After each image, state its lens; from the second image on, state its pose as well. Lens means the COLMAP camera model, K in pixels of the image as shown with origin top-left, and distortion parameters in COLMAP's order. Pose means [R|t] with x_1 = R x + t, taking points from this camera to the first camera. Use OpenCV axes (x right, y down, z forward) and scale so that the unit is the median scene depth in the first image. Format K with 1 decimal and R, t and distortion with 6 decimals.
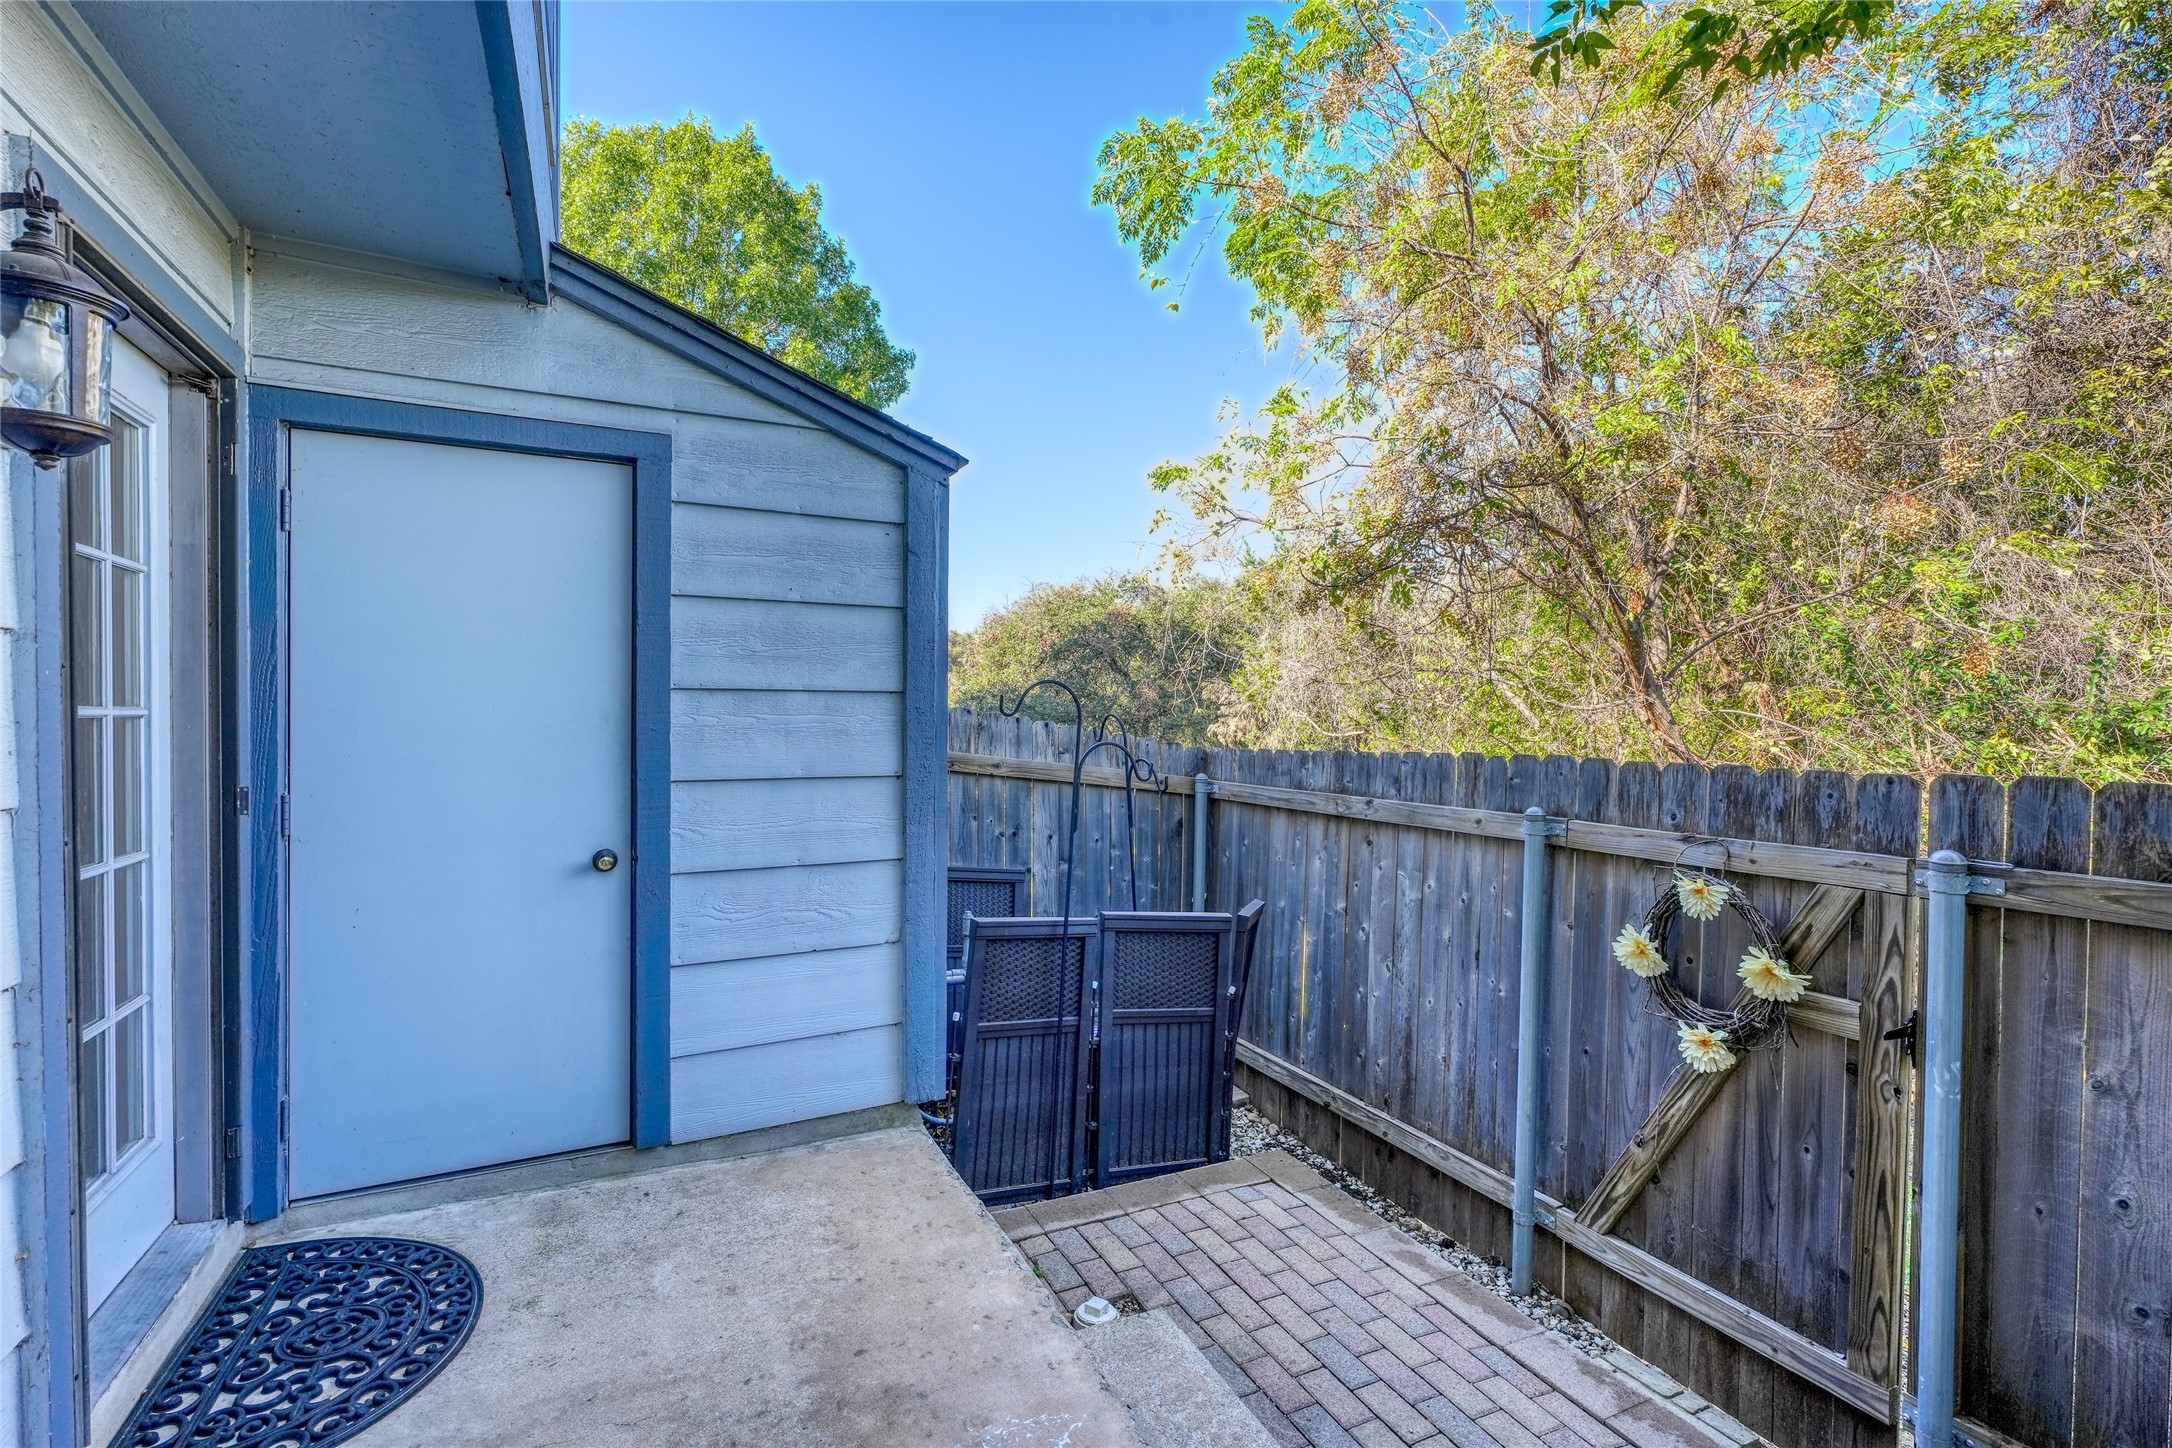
lens RADIAL K [[978.9, 0, 1080.8], [0, 978.9, 721.6], [0, 0, 1]] dist [0.001518, 0.000765]
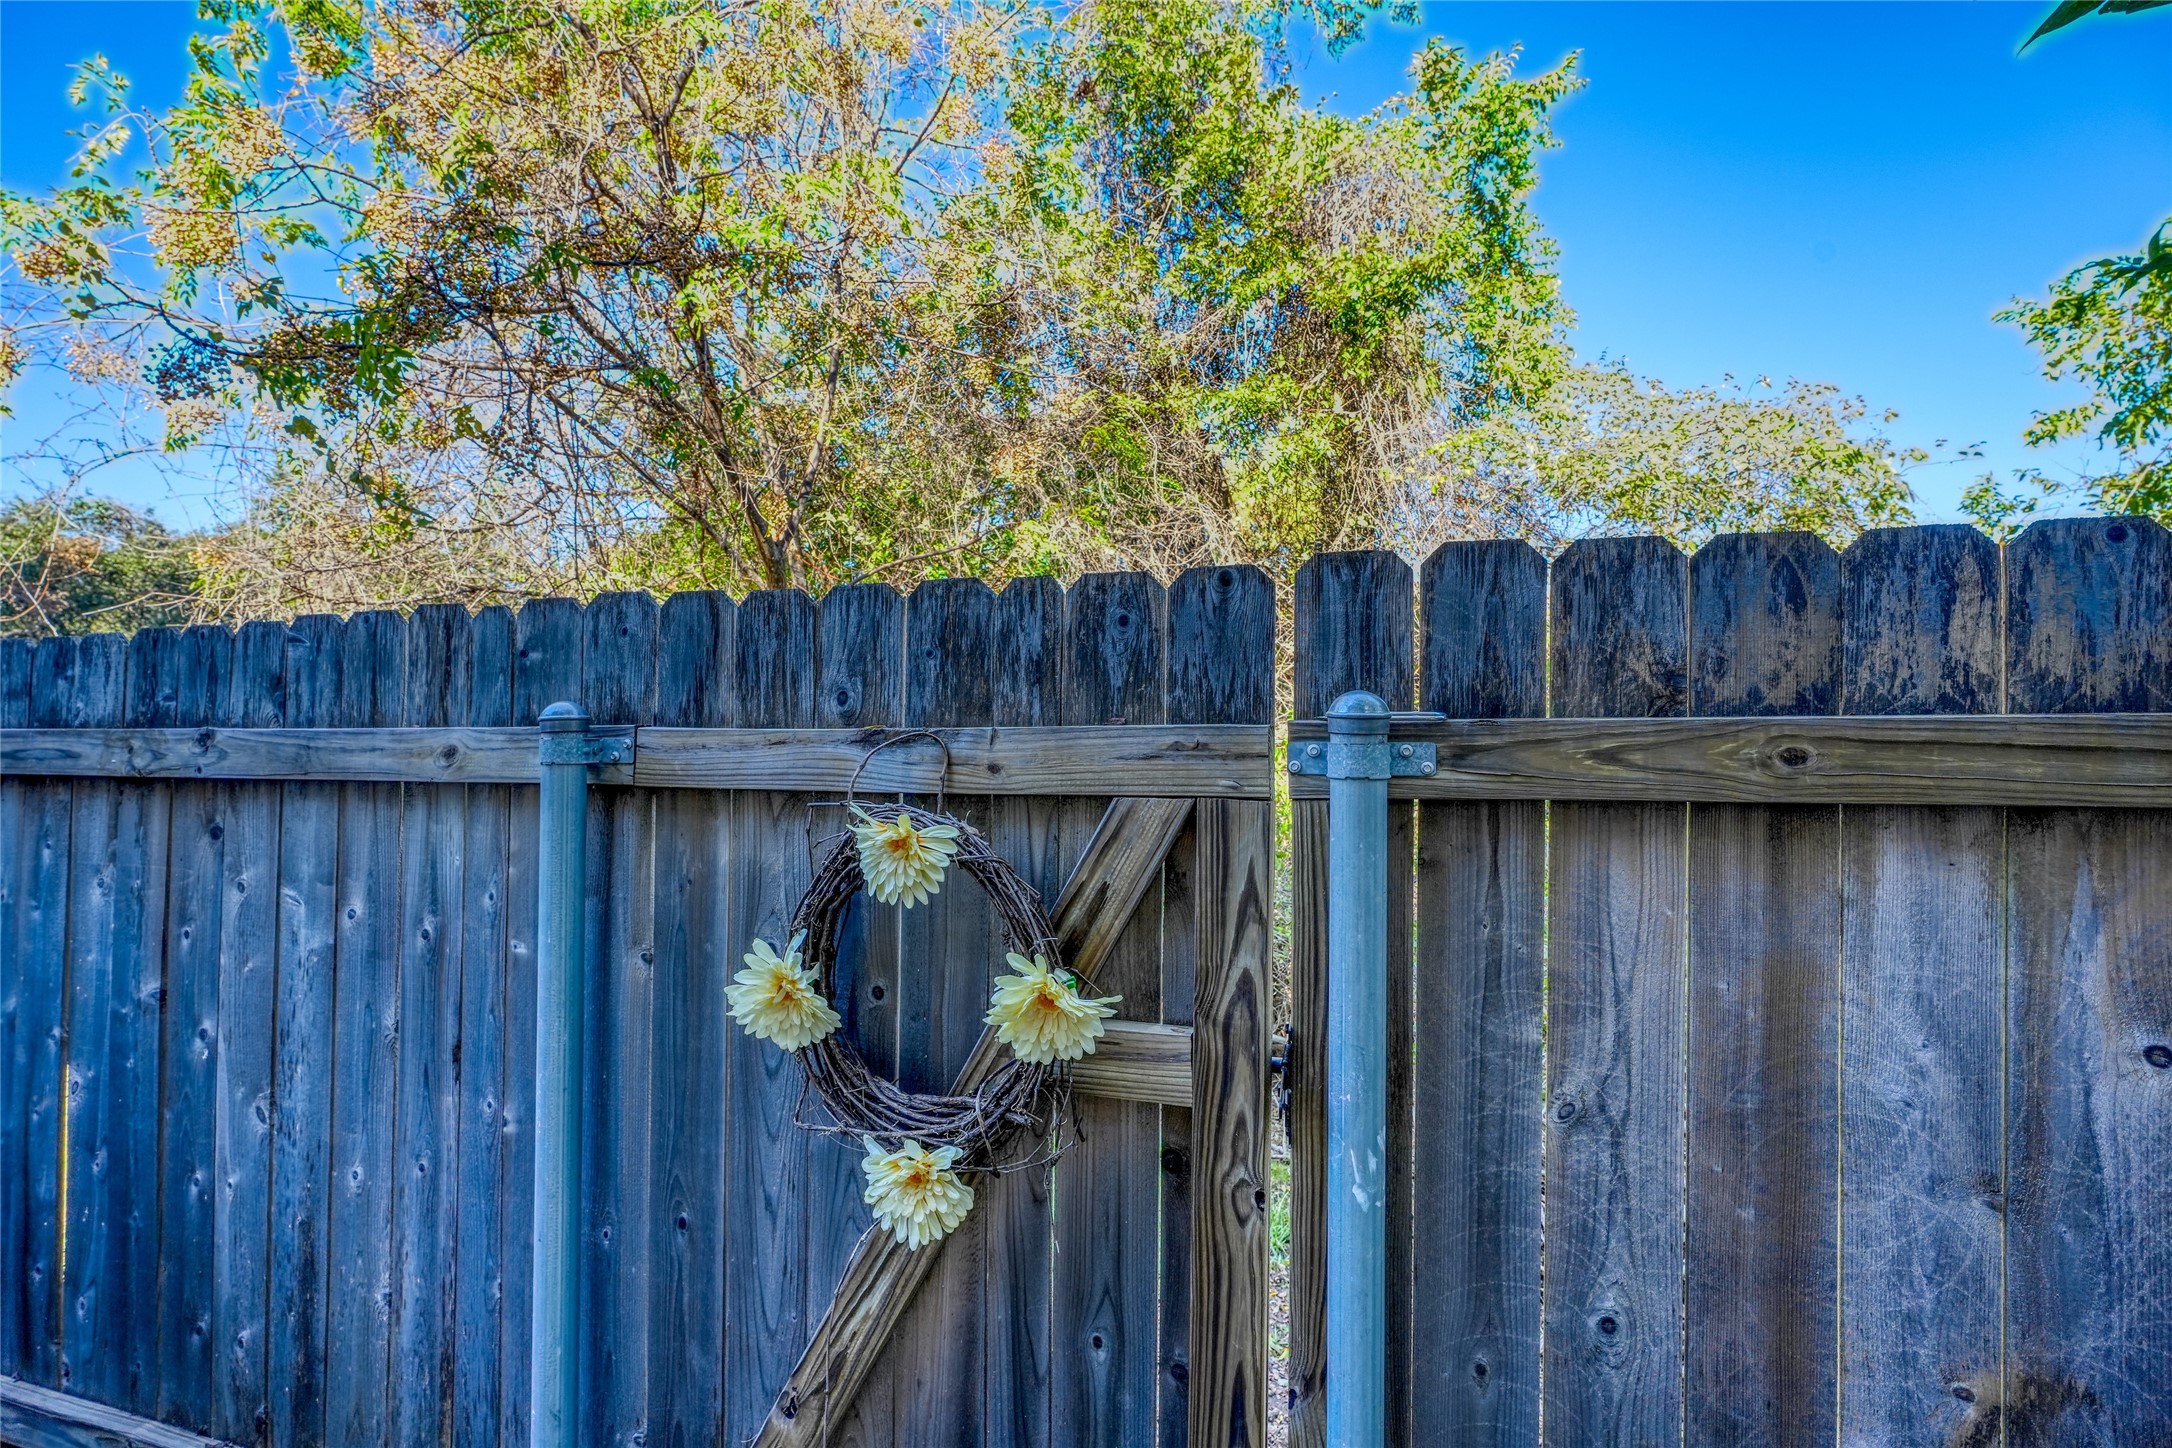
lens RADIAL K [[951.7, 0, 1088.7], [0, 951.7, 720.0], [0, 0, 1]] dist [-0.004384, 0.000109]
pose [[0.677206, -0.013992, 0.735660, 0.355936], [0.015203, 0.999872, 0.005022, 0.111369], [-0.735636, 0.007783, 0.677332, 0.616808]]
